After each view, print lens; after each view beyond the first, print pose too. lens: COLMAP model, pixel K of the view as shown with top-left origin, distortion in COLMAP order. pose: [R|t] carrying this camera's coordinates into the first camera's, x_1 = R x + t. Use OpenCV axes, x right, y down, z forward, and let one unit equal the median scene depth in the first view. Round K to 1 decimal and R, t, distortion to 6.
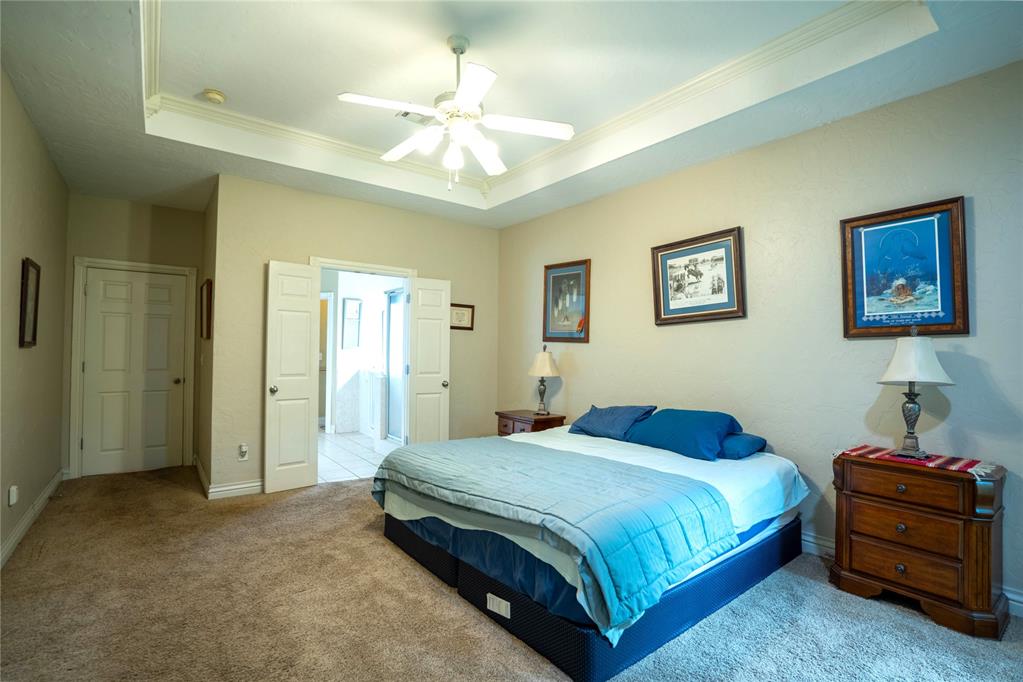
lens RADIAL K [[470.6, 0, 511.5], [0, 470.6, 341.0], [0, 0, 1]] dist [-0.067138, 0.026539]
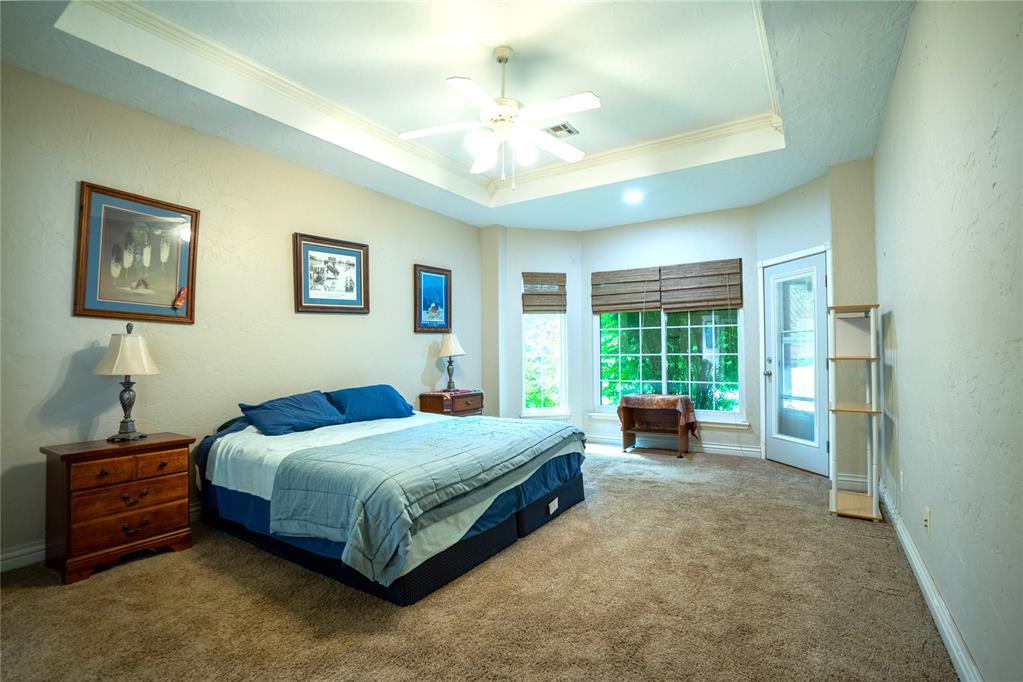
lens RADIAL K [[470.6, 0, 511.5], [0, 470.6, 341.0], [0, 0, 1]] dist [-0.067138, 0.026539]
pose [[-0.306997, 0.014723, 0.951596, -0.825929], [-0.020888, 0.999535, -0.022203, 0.043998], [-0.951481, -0.026694, -0.306547, 0.929327]]
